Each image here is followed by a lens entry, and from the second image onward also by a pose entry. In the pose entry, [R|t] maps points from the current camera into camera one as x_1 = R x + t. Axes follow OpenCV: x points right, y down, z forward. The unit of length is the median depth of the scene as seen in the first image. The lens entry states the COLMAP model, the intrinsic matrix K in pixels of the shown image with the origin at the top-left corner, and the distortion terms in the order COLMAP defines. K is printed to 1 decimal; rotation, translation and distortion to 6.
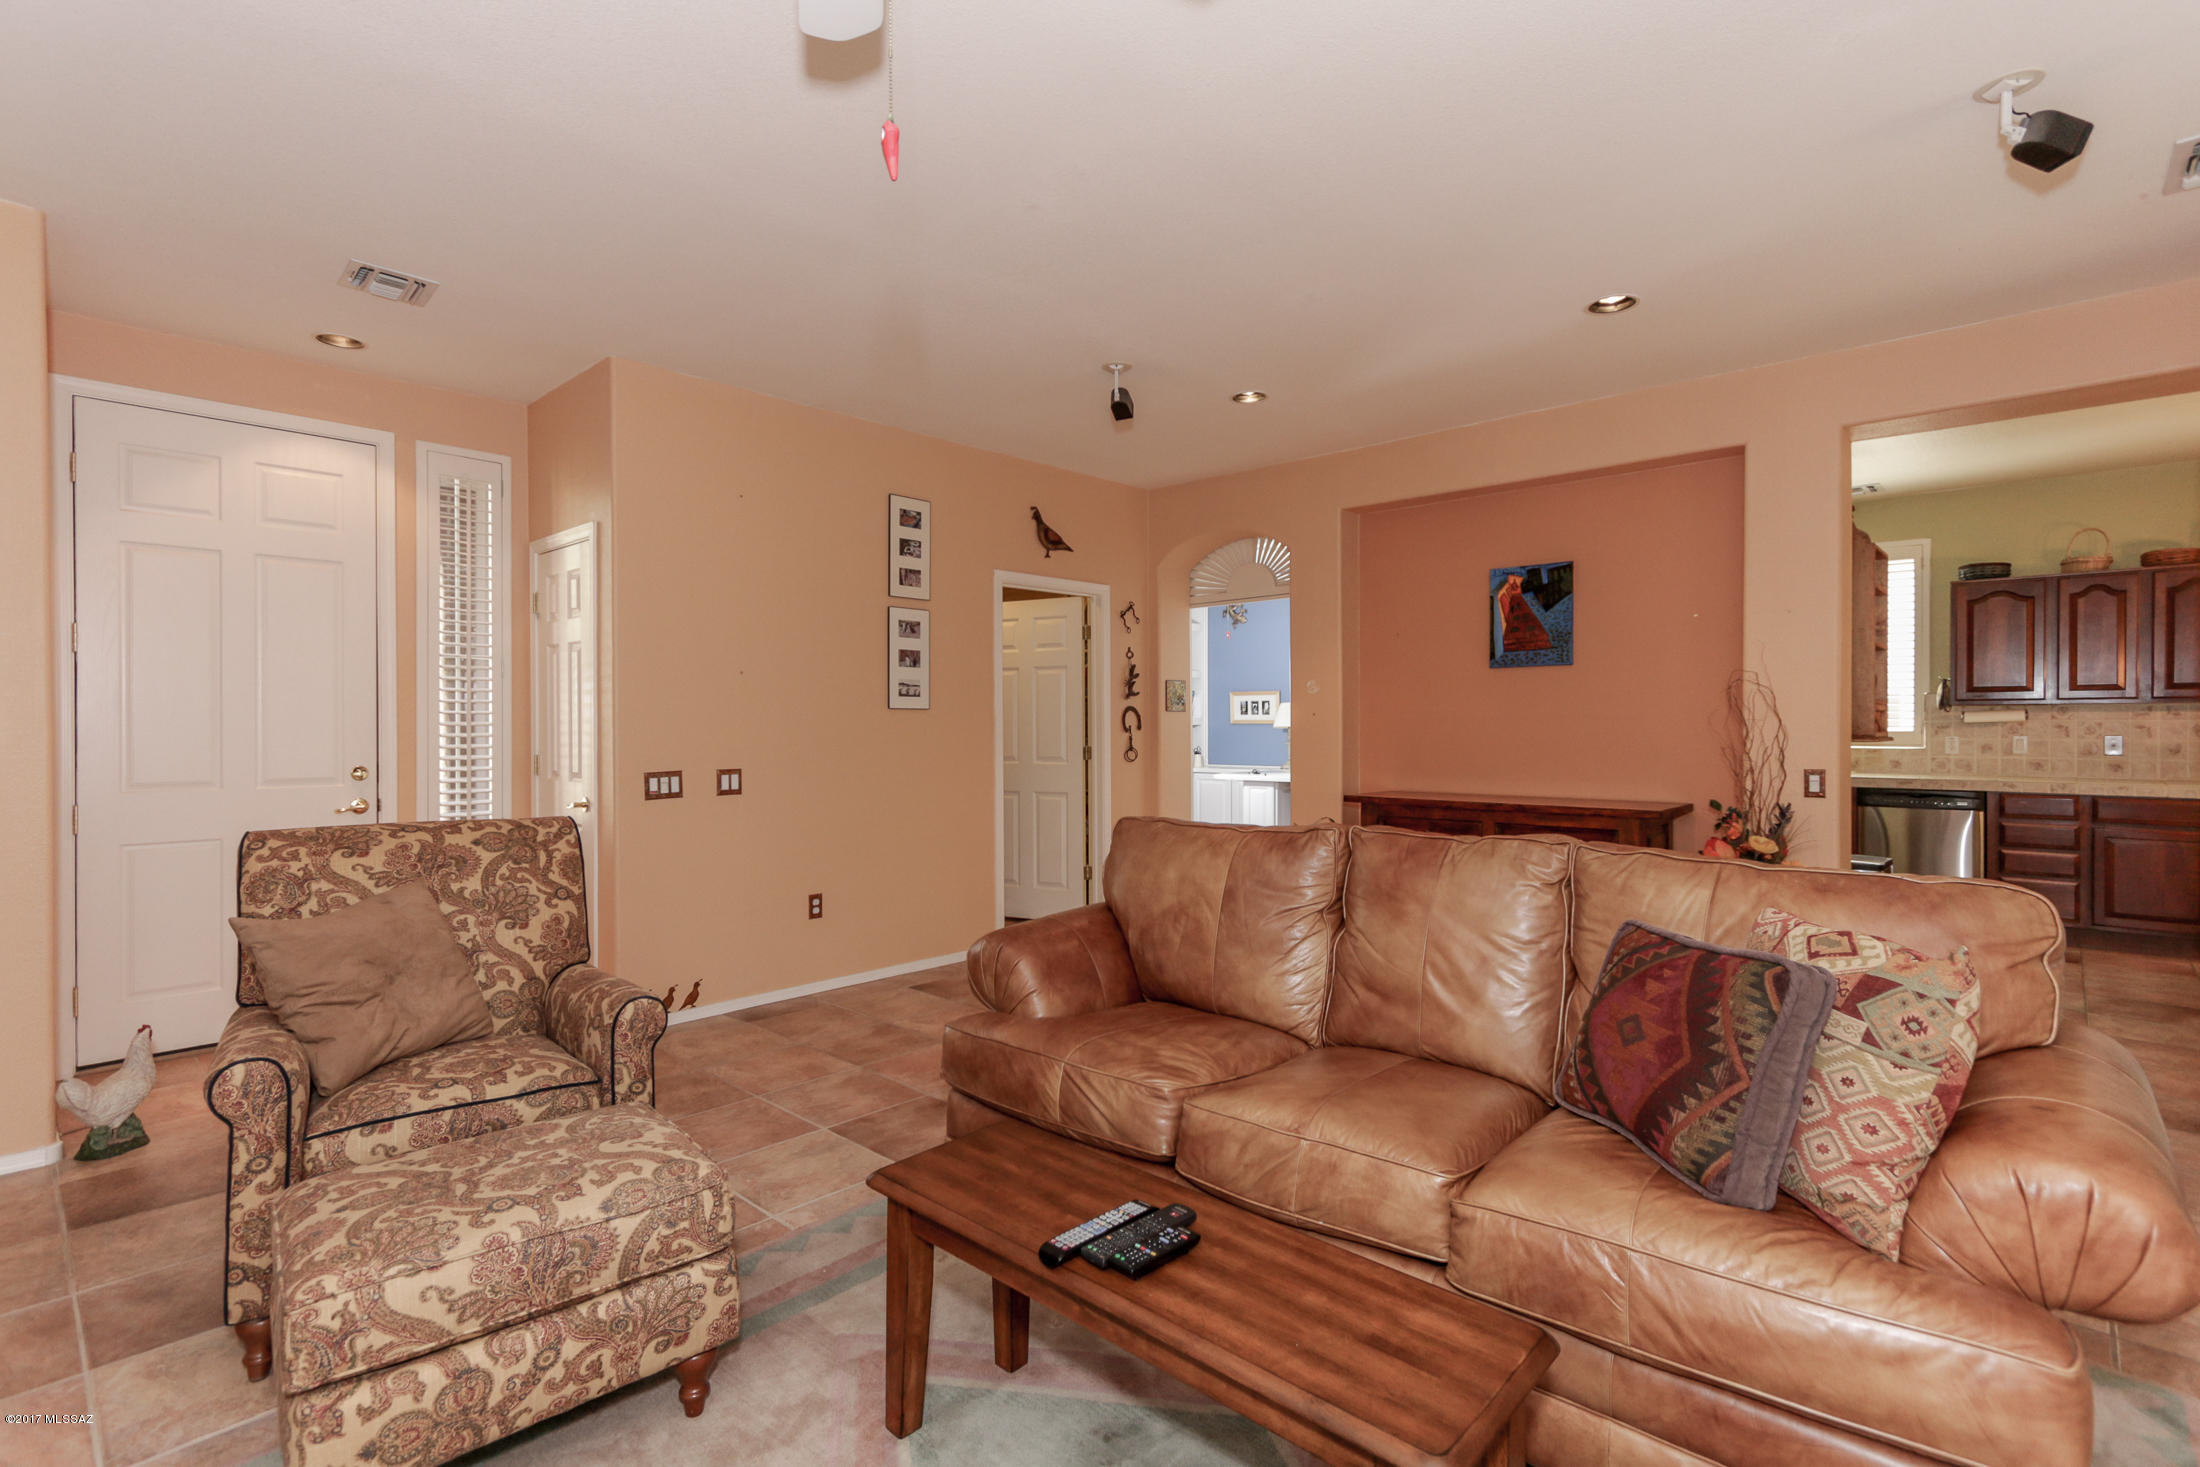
lens RADIAL K [[1023.0, 0, 1098.8], [0, 1023.0, 734.4], [0, 0, 1]] dist [0.003002, 0.003356]
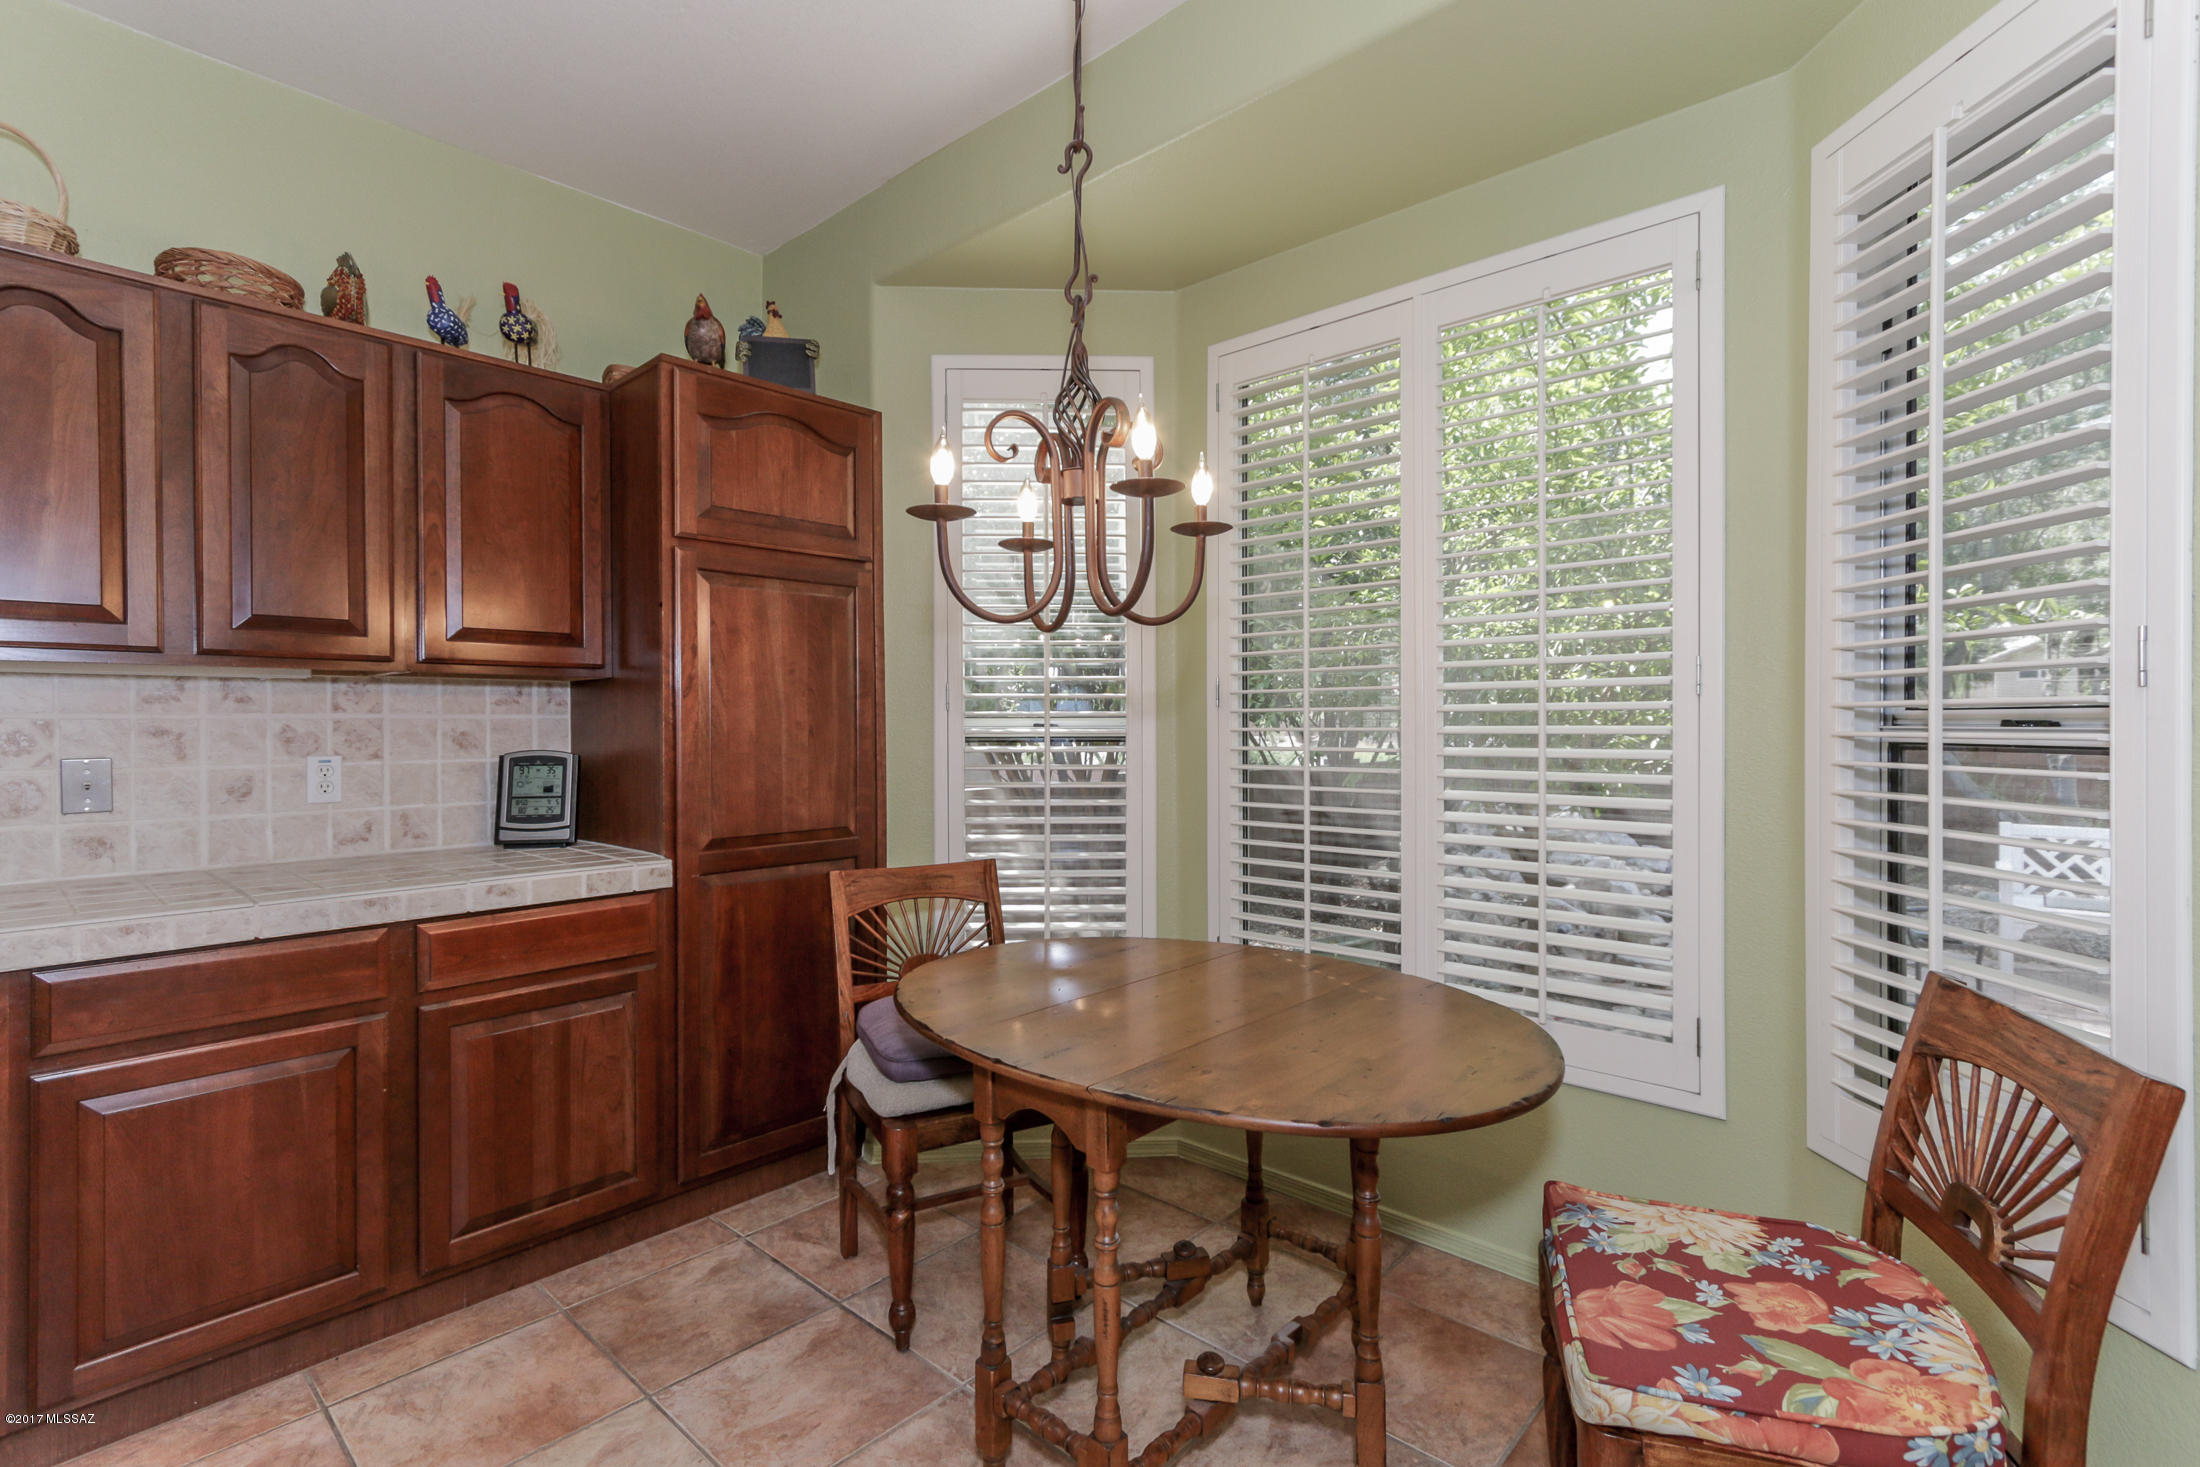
lens RADIAL K [[1023.0, 0, 1096.3], [0, 1023.0, 732.9], [0, 0, 1]] dist [0.003002, 0.003356]
pose [[-0.015918, -0.012553, 0.999795, 0.640426], [0.007666, 0.999890, 0.012676, -0.009055], [-0.999844, 0.007866, -0.015820, 0.673007]]
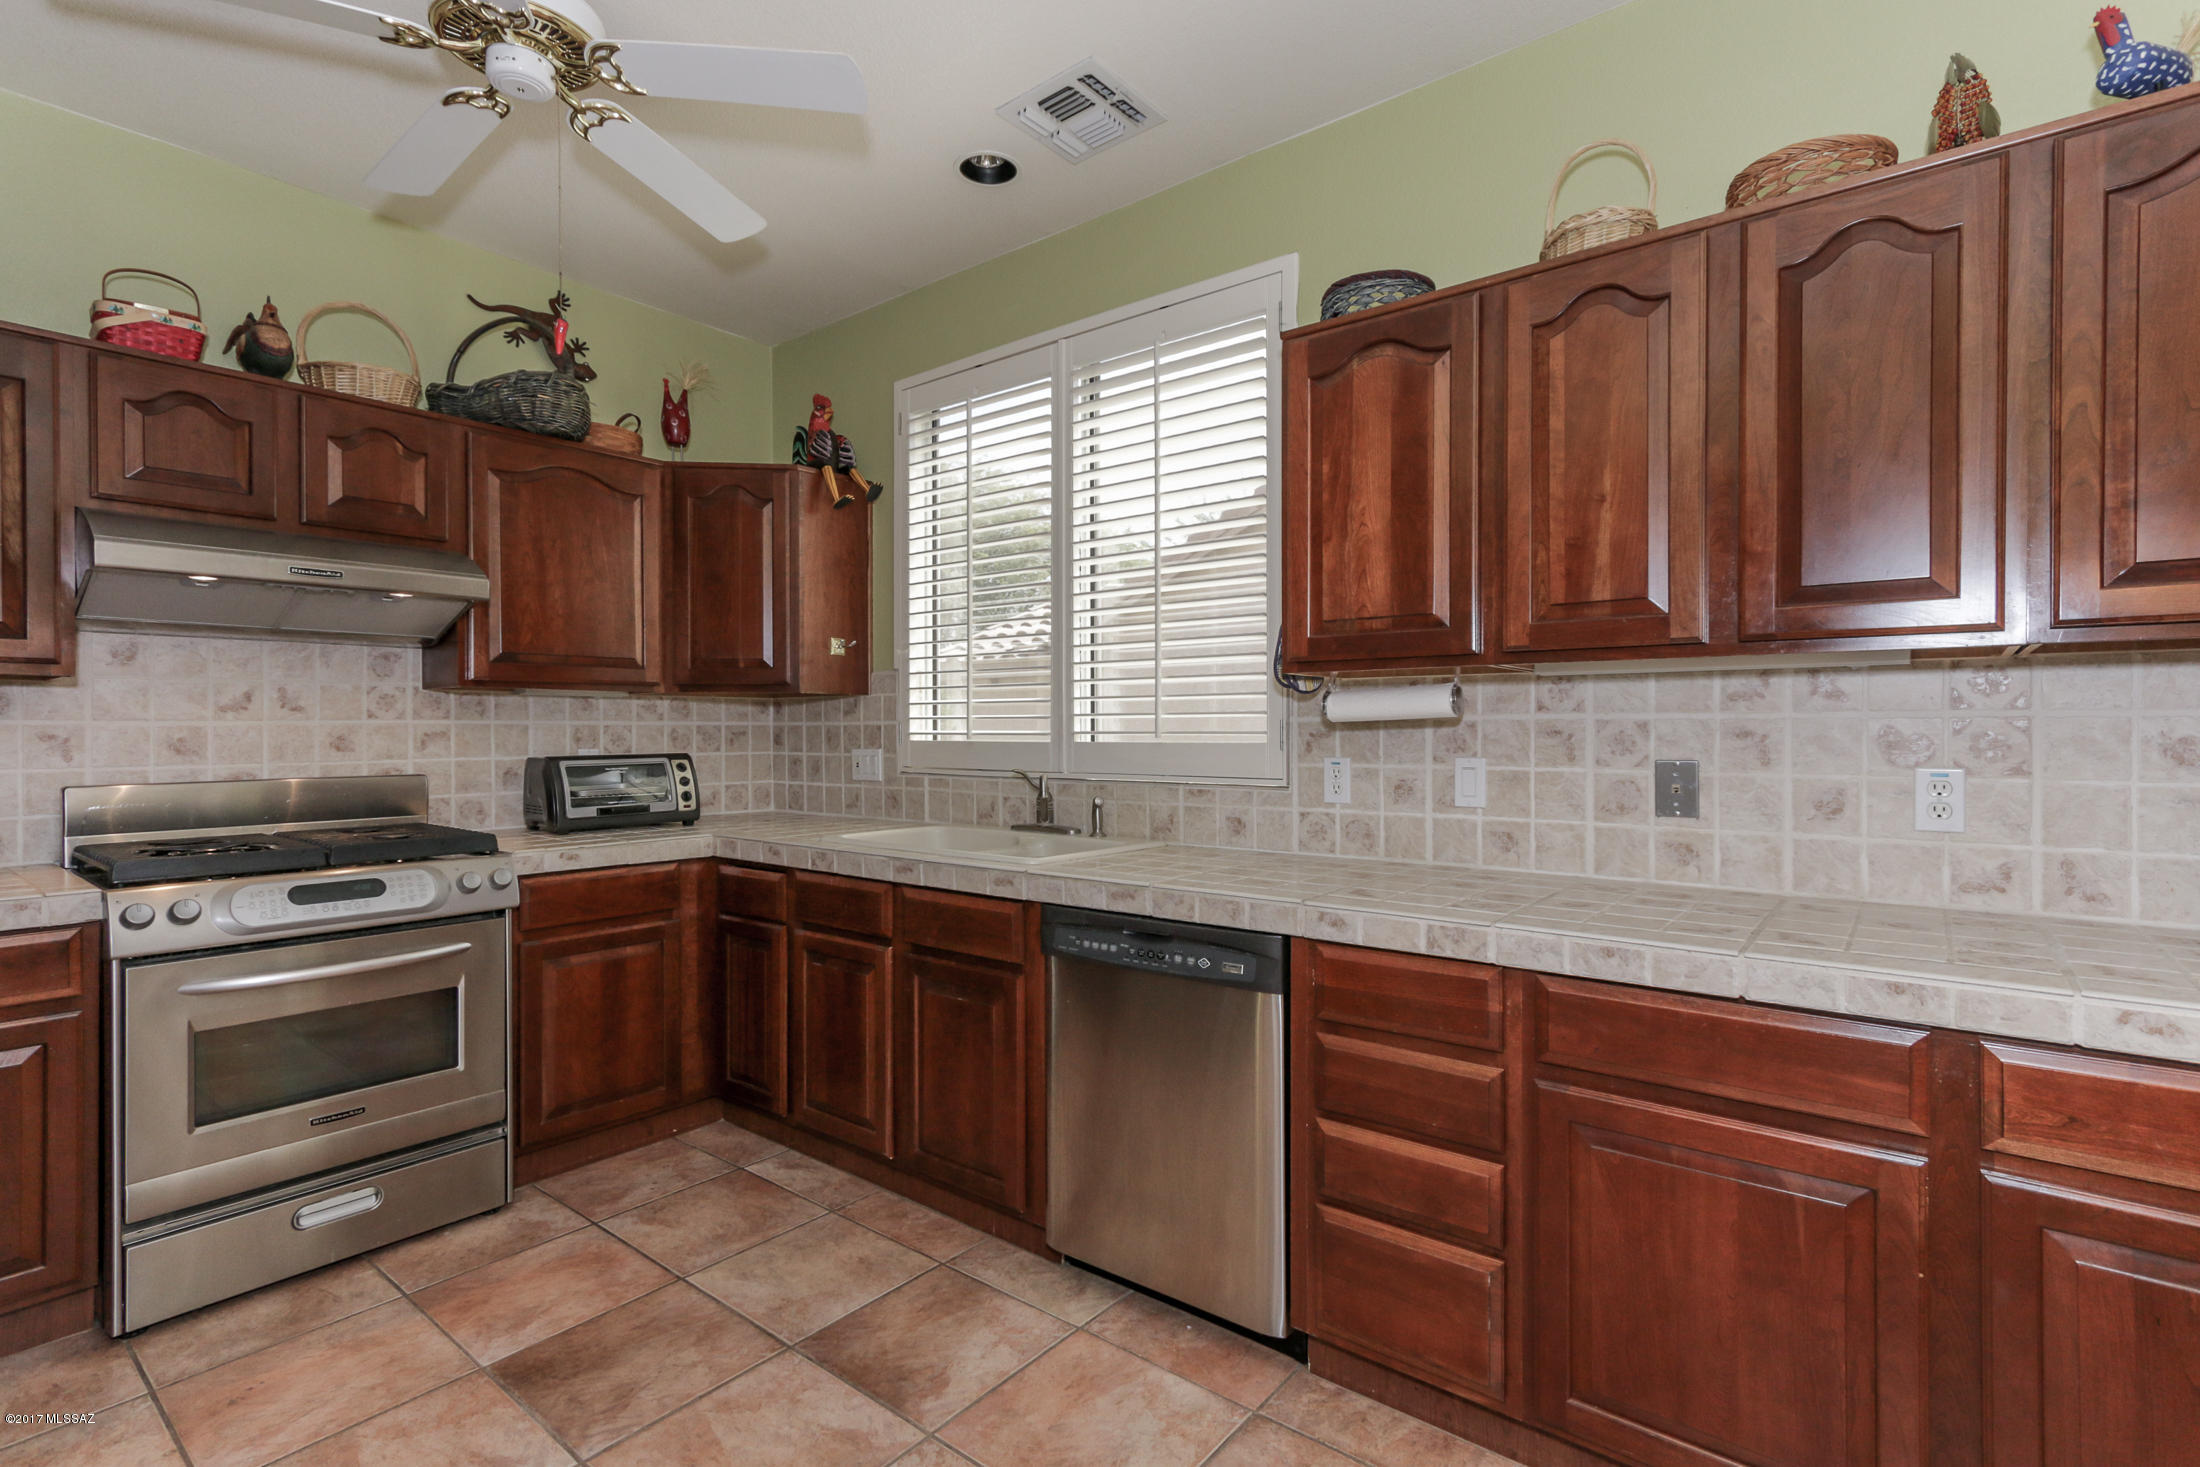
lens RADIAL K [[1023.0, 0, 1088.3], [0, 1023.0, 731.3], [0, 0, 1]] dist [0.003002, 0.003356]
pose [[0.997398, -0.002641, 0.072045, 0.784965], [0.002711, 0.999996, -0.000880, -0.008217], [-0.072042, 0.001073, 0.997401, 0.691591]]
